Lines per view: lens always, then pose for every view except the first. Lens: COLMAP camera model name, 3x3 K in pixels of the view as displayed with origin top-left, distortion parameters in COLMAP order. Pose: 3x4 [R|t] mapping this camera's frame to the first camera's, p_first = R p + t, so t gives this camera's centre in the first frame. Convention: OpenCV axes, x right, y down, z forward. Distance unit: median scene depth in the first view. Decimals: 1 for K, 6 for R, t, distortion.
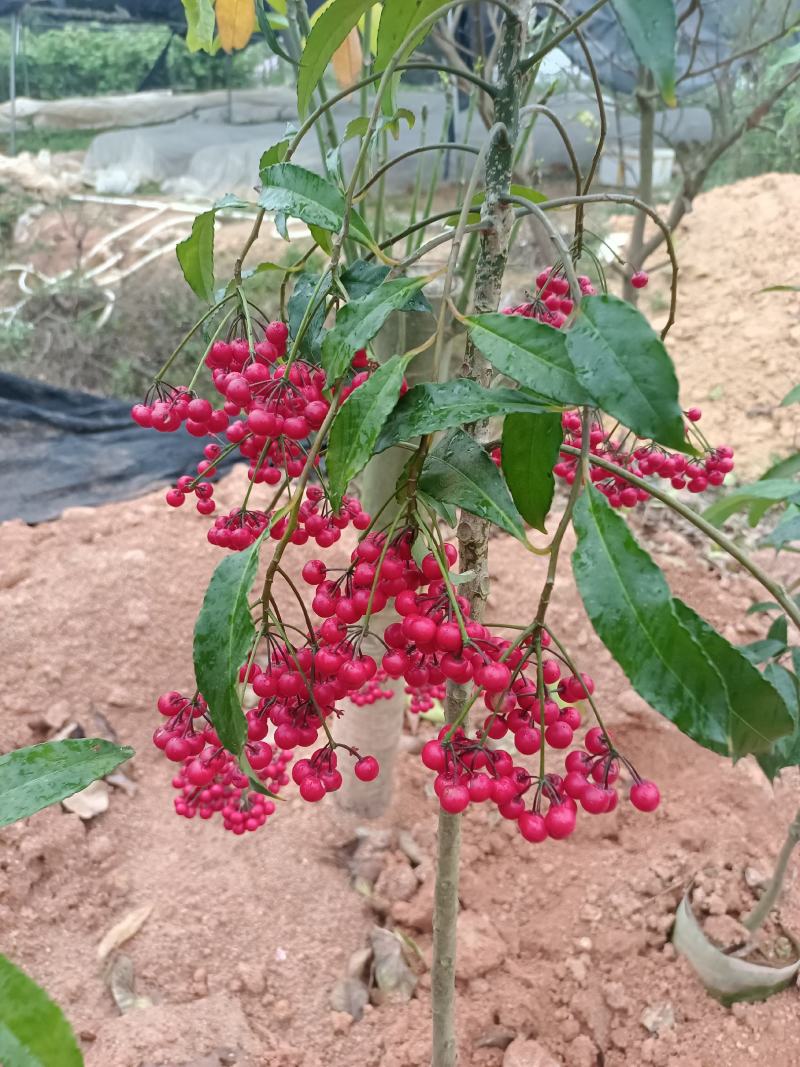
lens RADIAL K [[828.3, 0, 412.3], [0, 828.3, 531.7], [0, 0, 1]] dist [-0.009744, -0.001423]
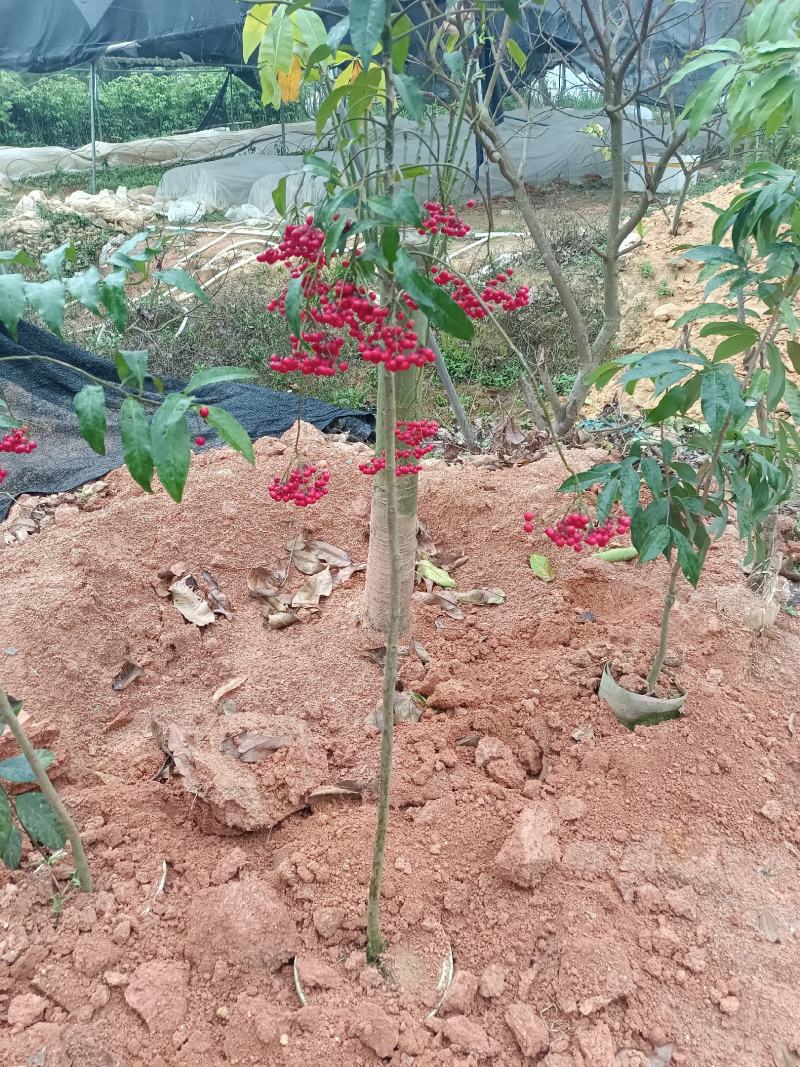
lens RADIAL K [[784.4, 0, 400.0], [0, 784.4, 533.5], [0, 0, 1]] dist [0.045523, -0.050515]
pose [[0.996650, -0.018881, -0.079576, 0.065477], [0.018566, 0.999817, -0.004690, 0.167340], [0.079650, 0.003196, 0.996818, -0.327047]]
